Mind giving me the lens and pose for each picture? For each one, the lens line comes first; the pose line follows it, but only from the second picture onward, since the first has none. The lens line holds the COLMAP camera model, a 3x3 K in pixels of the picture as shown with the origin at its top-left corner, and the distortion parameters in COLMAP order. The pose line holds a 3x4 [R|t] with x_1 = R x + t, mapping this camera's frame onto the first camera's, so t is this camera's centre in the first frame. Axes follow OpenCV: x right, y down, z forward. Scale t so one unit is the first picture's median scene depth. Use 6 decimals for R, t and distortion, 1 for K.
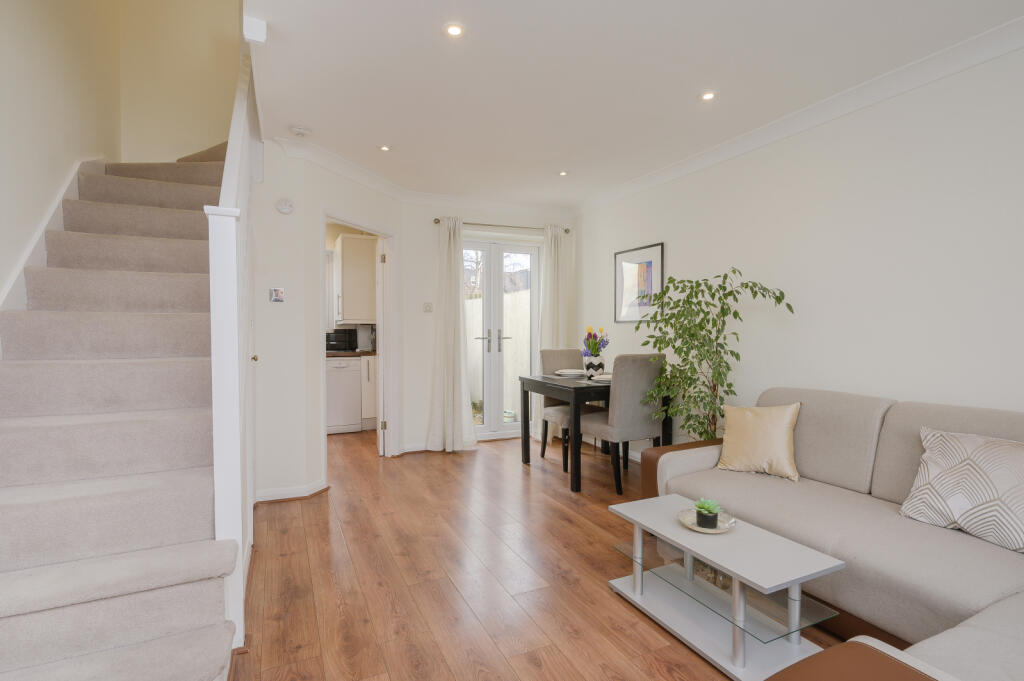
lens RADIAL K [[500.2, 0, 519.5], [0, 500.2, 340.0], [0, 0, 1]] dist [-0.002585, -0.000274]
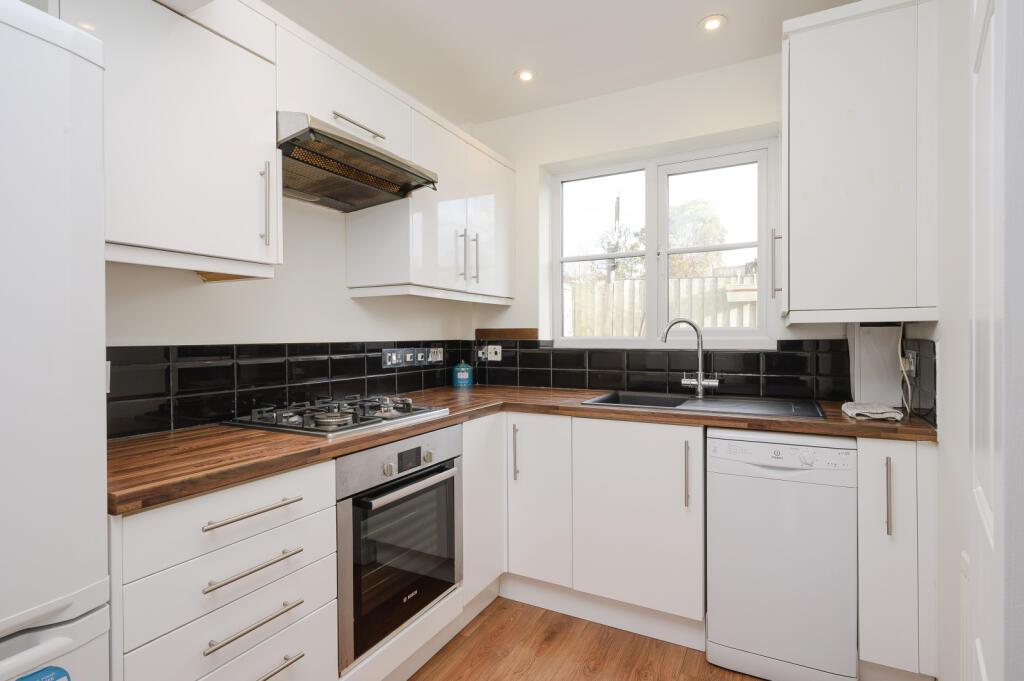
lens RADIAL K [[500.2, 0, 519.5], [0, 500.2, 340.0], [0, 0, 1]] dist [-0.002585, -0.000274]
pose [[0.595263, 0.001395, -0.803530, -0.254768], [-0.012074, 0.999901, -0.007209, -0.021916], [0.803440, 0.013993, 0.595221, 0.842750]]
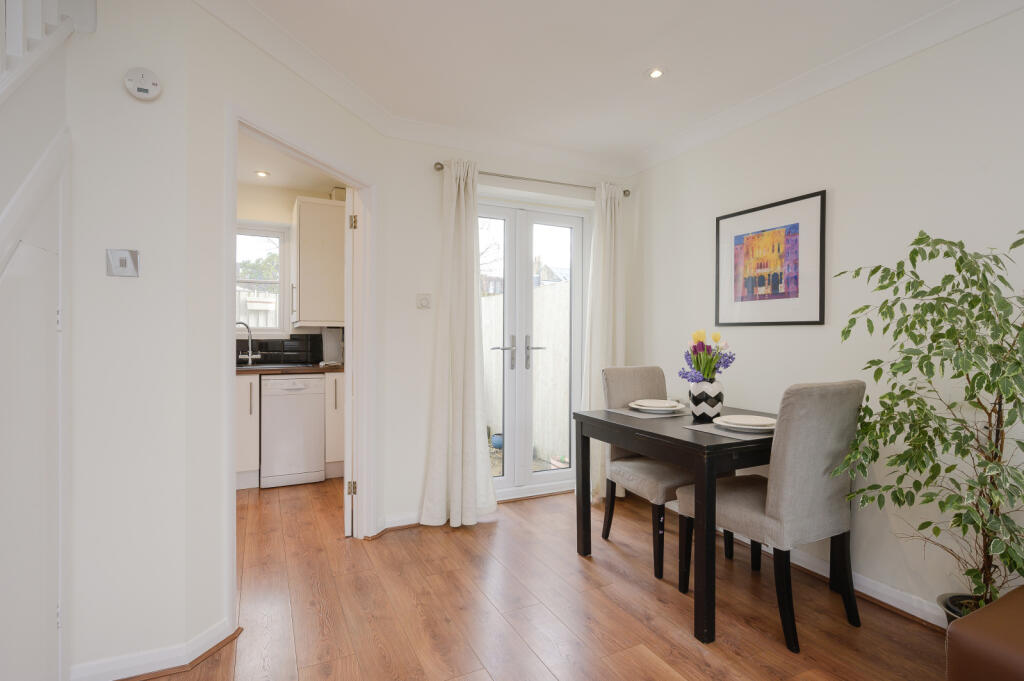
lens RADIAL K [[500.2, 0, 519.5], [0, 500.2, 340.0], [0, 0, 1]] dist [-0.002585, -0.000274]
pose [[0.999745, 0.004871, 0.022059, -0.076722], [-0.004585, 0.999905, -0.012990, -0.007100], [-0.022120, 0.012886, 0.999672, 0.366620]]
